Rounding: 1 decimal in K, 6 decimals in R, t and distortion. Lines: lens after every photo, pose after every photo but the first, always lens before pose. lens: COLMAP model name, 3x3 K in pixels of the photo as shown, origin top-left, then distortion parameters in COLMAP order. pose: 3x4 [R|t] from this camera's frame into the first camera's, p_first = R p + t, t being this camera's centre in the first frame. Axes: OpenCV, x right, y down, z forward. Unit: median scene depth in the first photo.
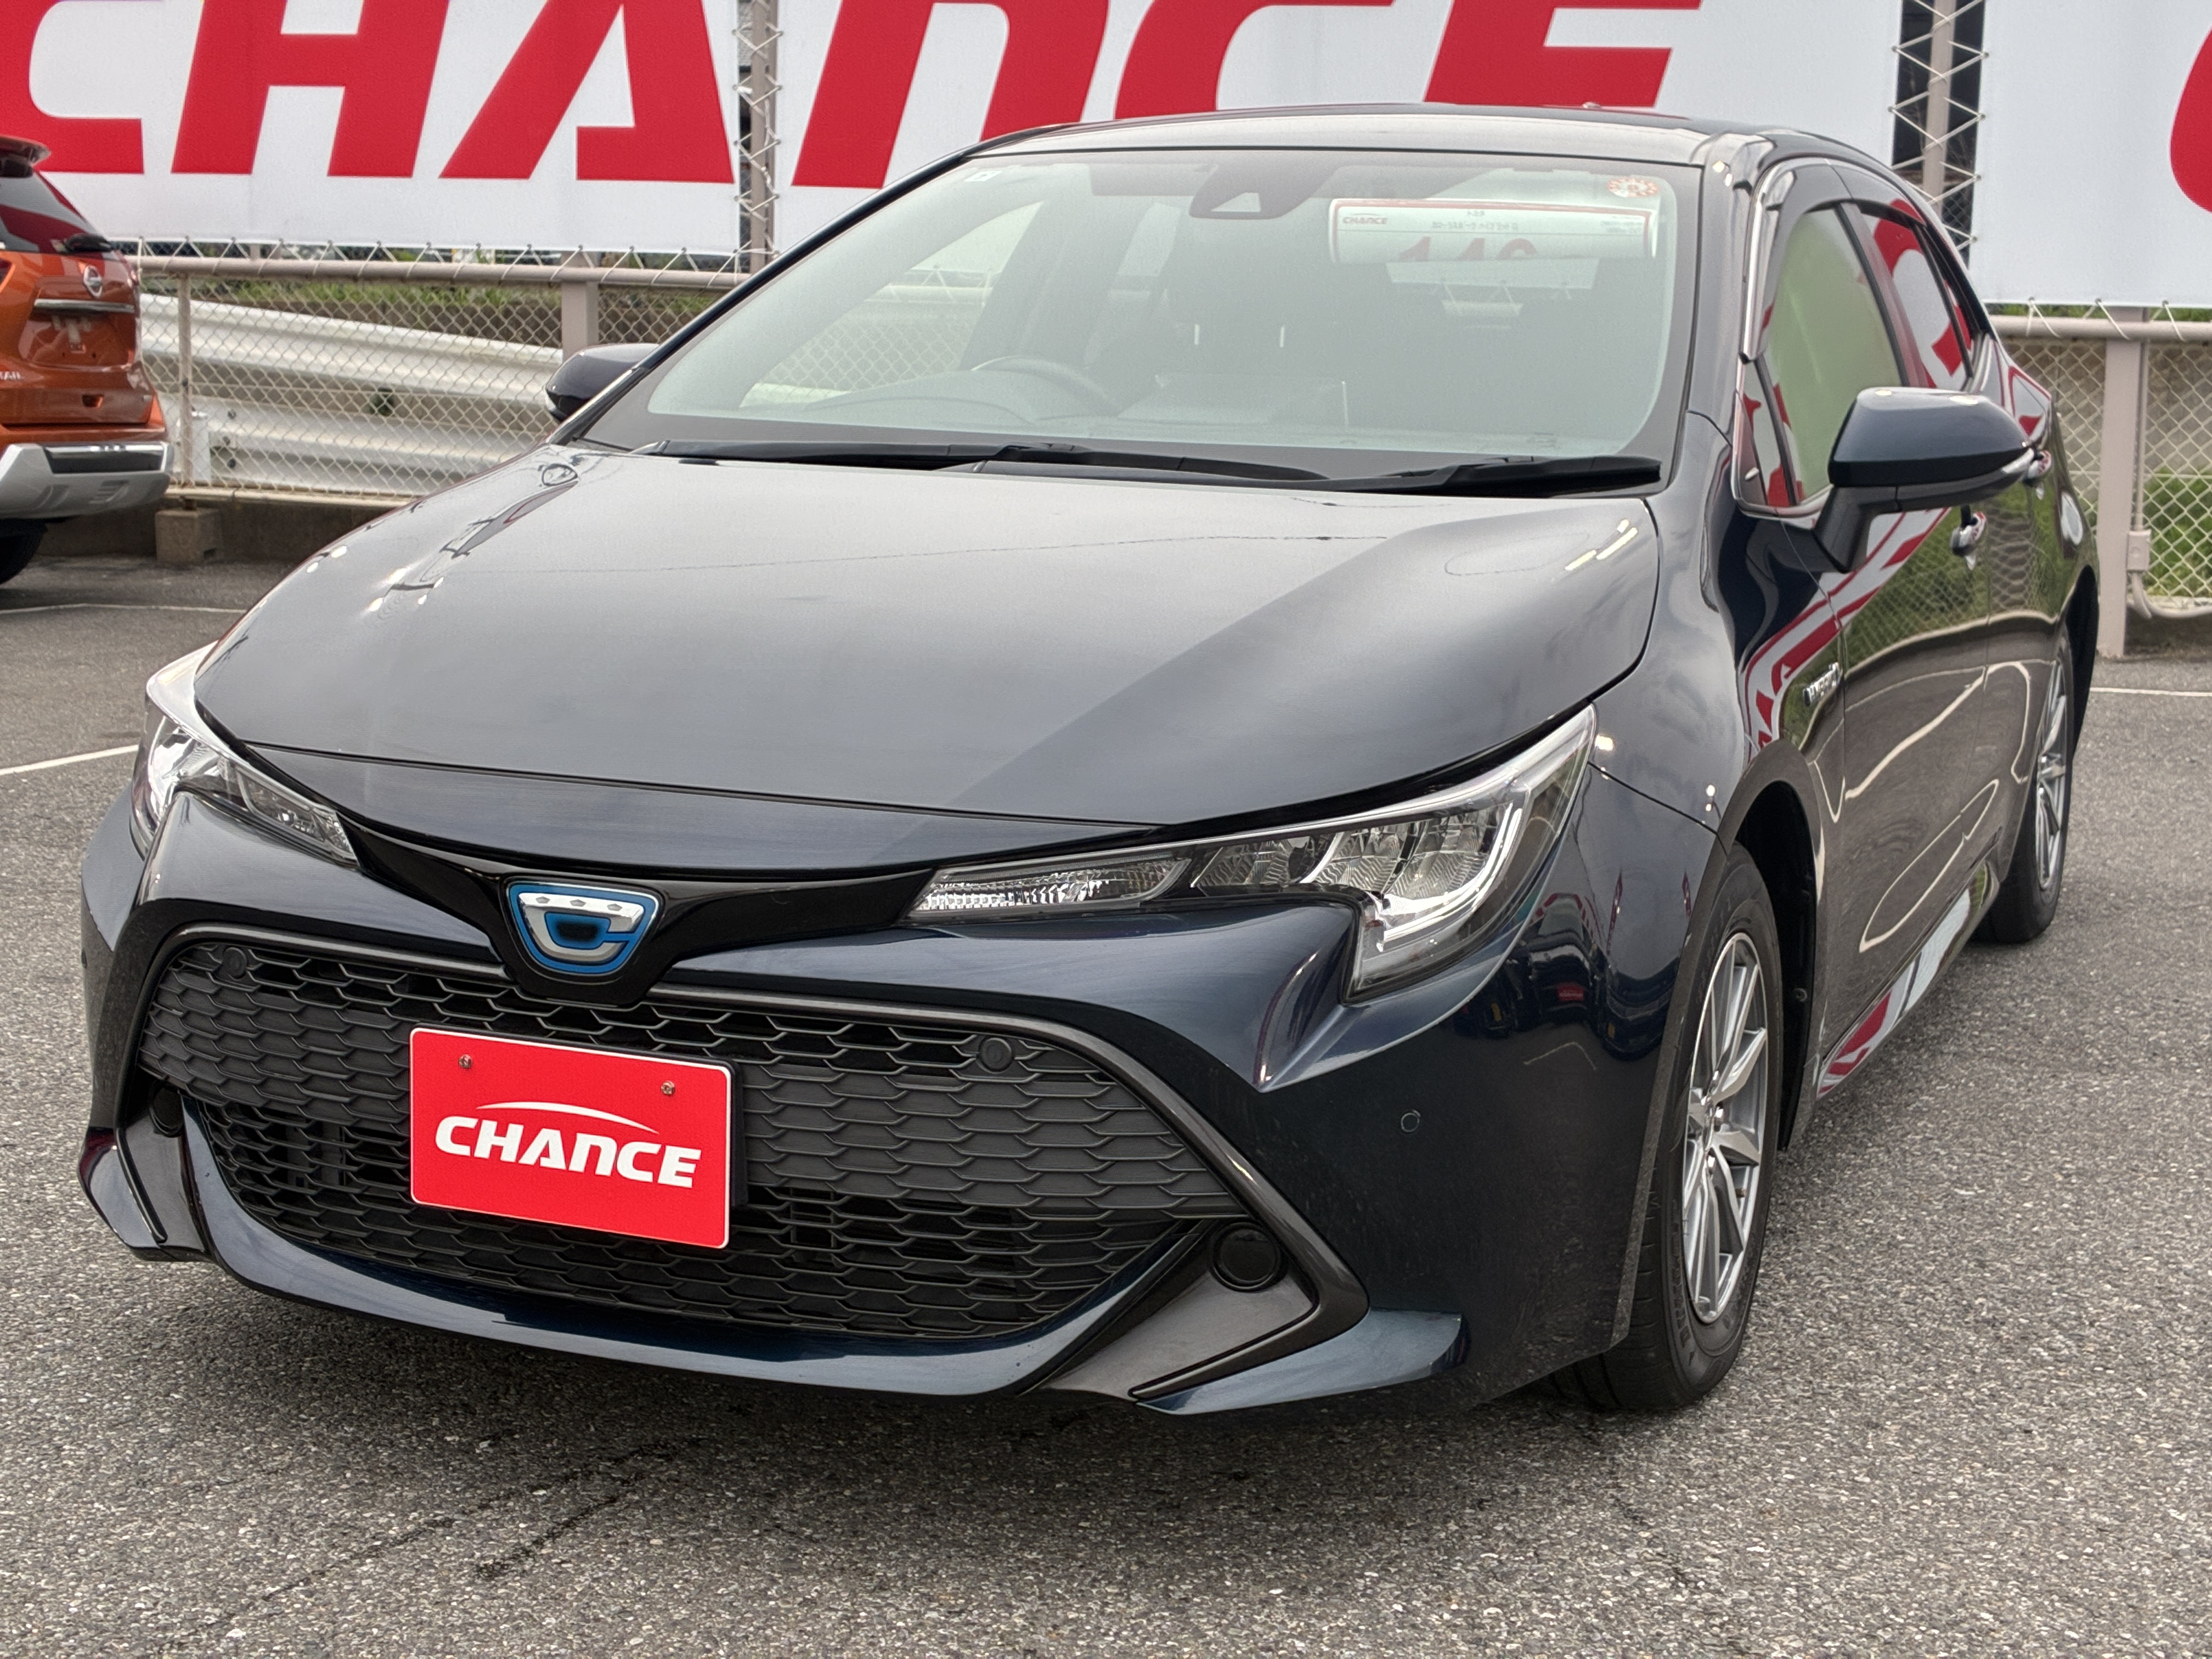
lens RADIAL K [[3473.8, 0, 1104.7], [0, 3473.8, 831.5], [0, 0, 1]] dist [0.014756, 0.000000]
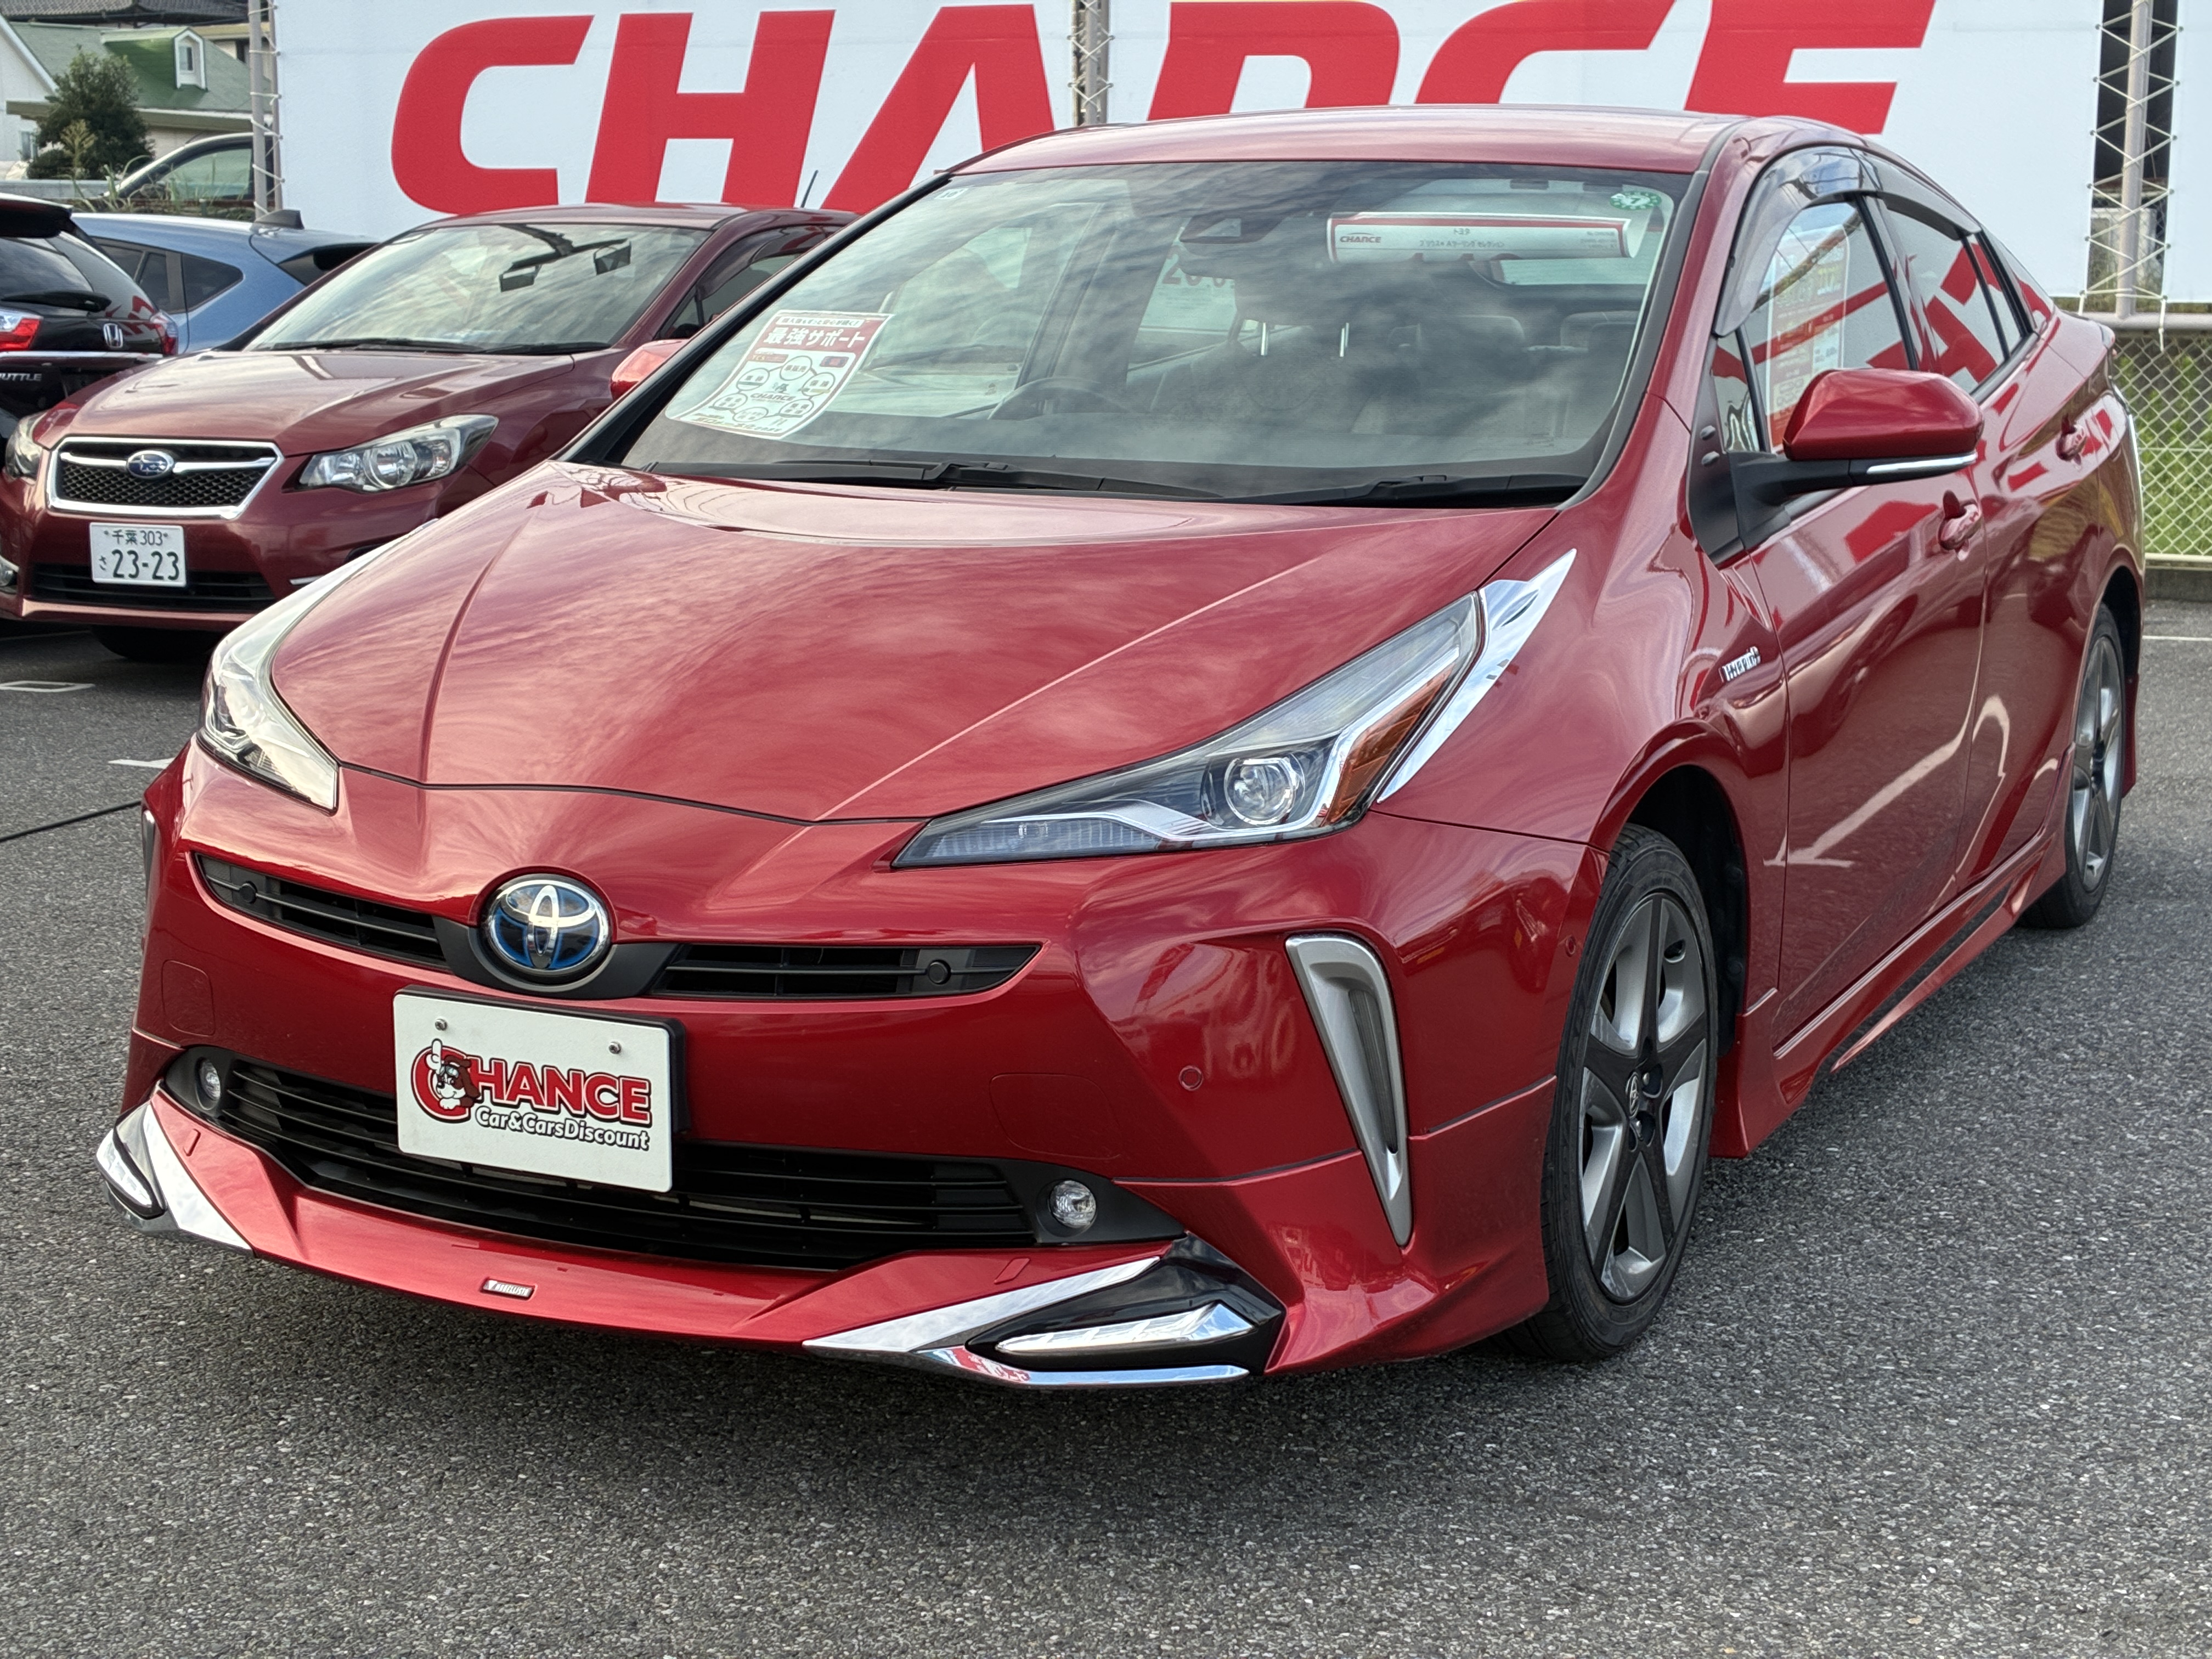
lens RADIAL K [[3473.8, 0, 1103.6], [0, 3473.8, 818.1], [0, 0, 1]] dist [0.014756, 0.000000]
pose [[0.996371, -0.003229, -0.085056, 0.000987], [0.002629, 0.999971, -0.007167, 0.022644], [0.085076, 0.006917, 0.996350, -0.154904]]
